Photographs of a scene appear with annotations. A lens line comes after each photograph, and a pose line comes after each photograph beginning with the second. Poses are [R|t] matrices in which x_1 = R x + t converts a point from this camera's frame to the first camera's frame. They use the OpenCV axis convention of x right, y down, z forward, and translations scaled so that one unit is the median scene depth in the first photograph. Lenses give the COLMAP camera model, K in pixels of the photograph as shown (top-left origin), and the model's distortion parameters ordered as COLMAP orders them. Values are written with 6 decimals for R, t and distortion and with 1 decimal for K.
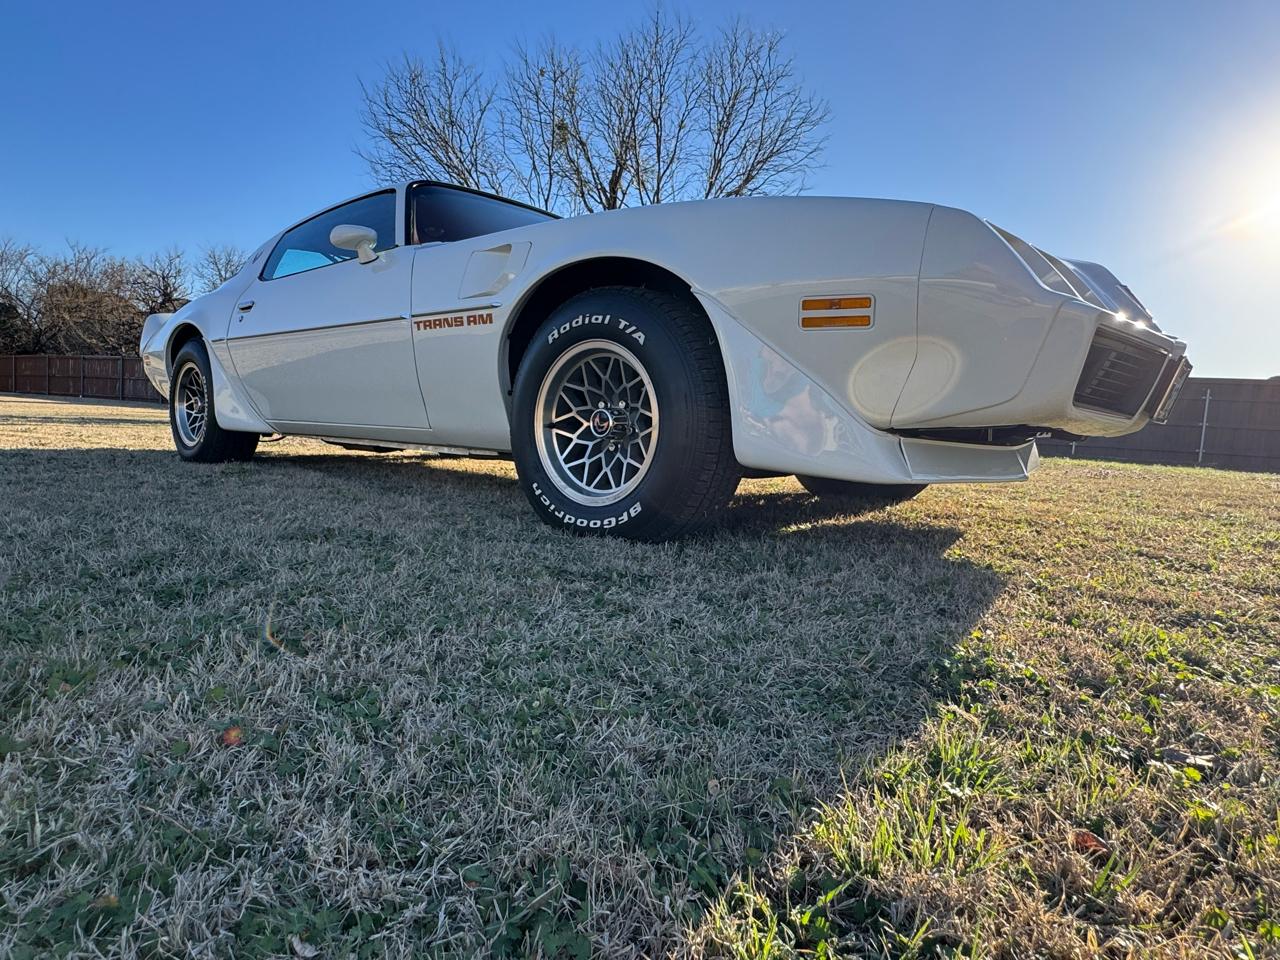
lens RADIAL K [[730.9, 0, 630.6], [0, 730.9, 477.4], [0, 0, 1]] dist [-0.002902, 0.000553]
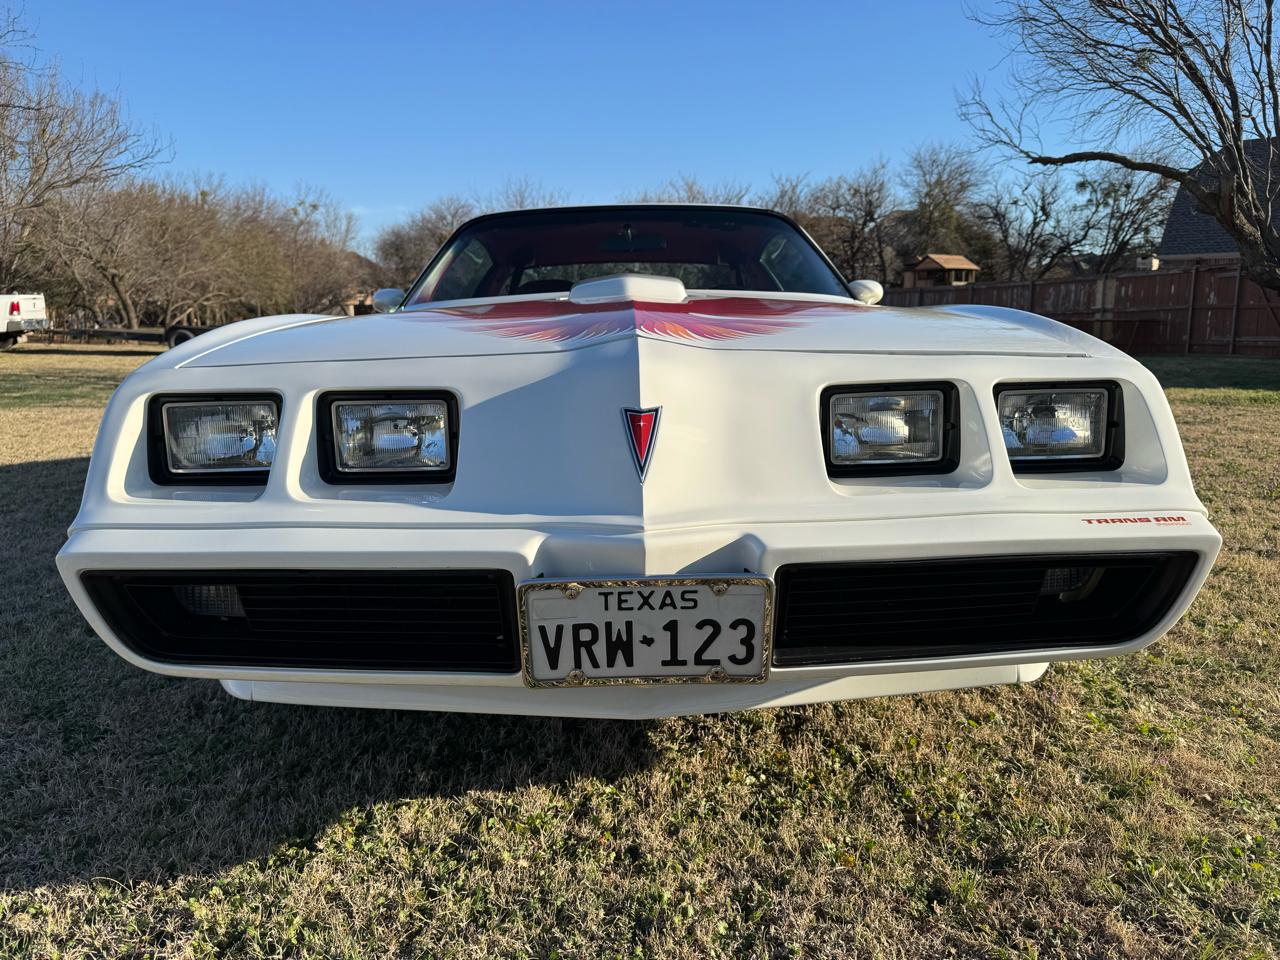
lens RADIAL K [[932.2, 0, 639.5], [0, 932.2, 473.5], [0, 0, 1]] dist [0.030054, -0.040894]
pose [[0.663804, 0.064617, -0.745110, 1.116445], [-0.016551, 0.997286, 0.071741, -0.250647], [0.747724, -0.035290, 0.663072, 0.529463]]
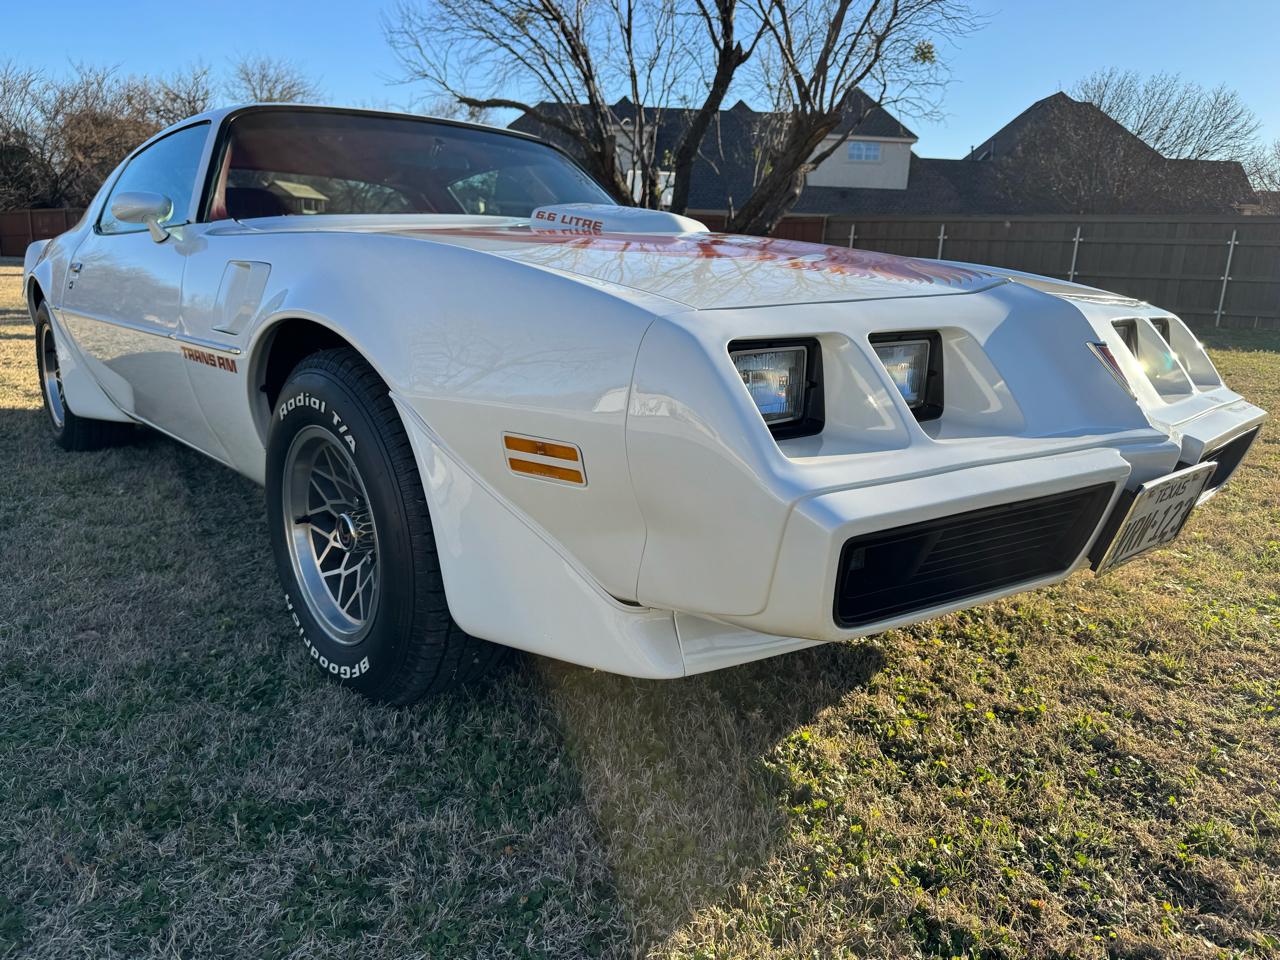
lens RADIAL K [[932.2, 0, 646.1], [0, 932.2, 486.9], [0, 0, 1]] dist [0.030054, -0.040894]
pose [[0.988789, 0.020091, -0.147959, 0.385703], [0.002702, 0.988337, 0.152259, -0.252698], [0.149292, -0.150952, 0.977203, 0.114933]]
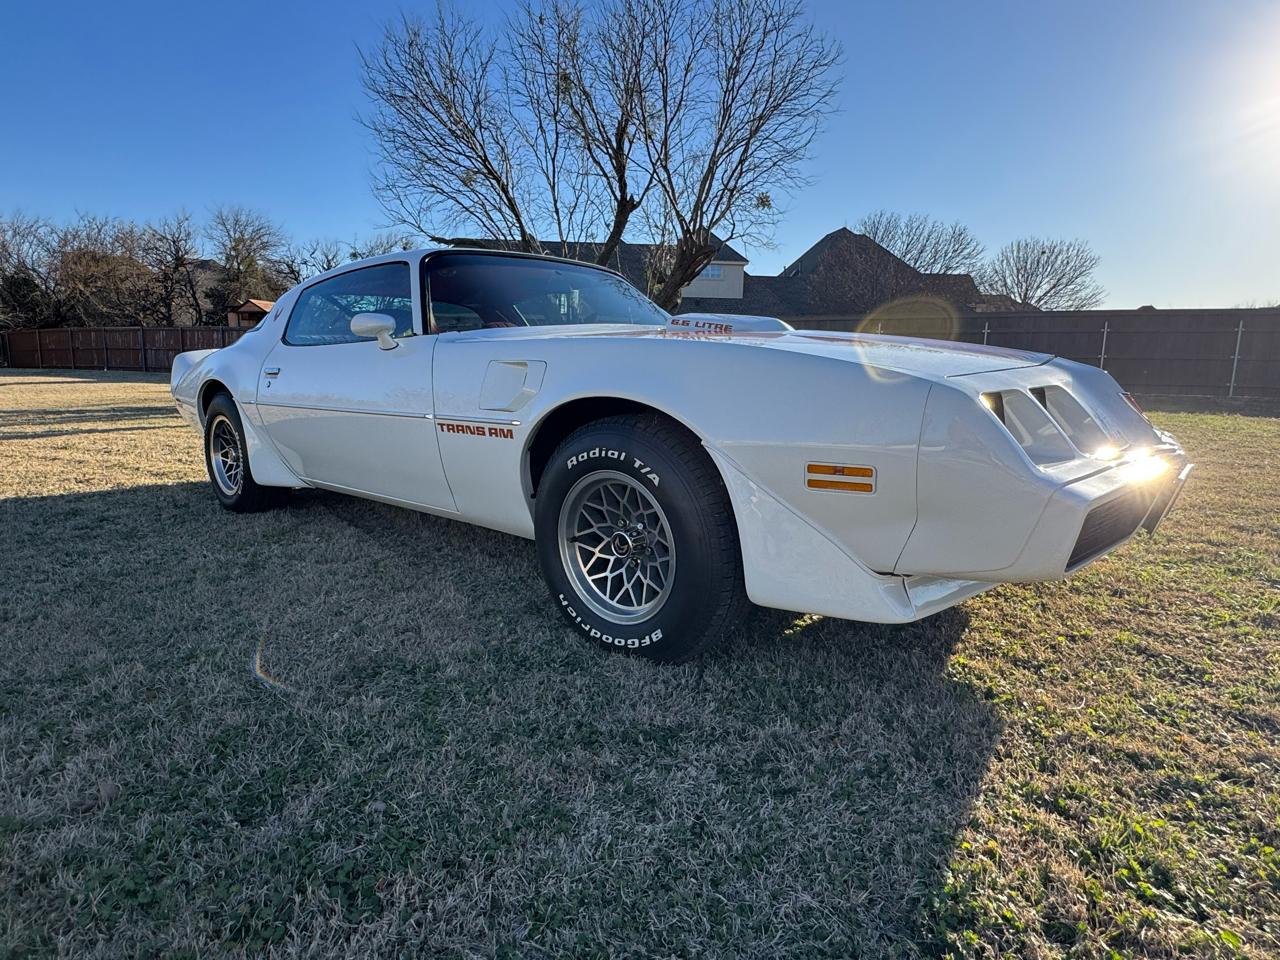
lens RADIAL K [[730.9, 0, 628.4], [0, 730.9, 473.0], [0, 0, 1]] dist [-0.002902, 0.000553]
pose [[0.998707, -0.039346, -0.032178, 0.007954], [0.041772, 0.996032, 0.078582, -0.249161], [0.028959, -0.079825, 0.996388, -0.045379]]
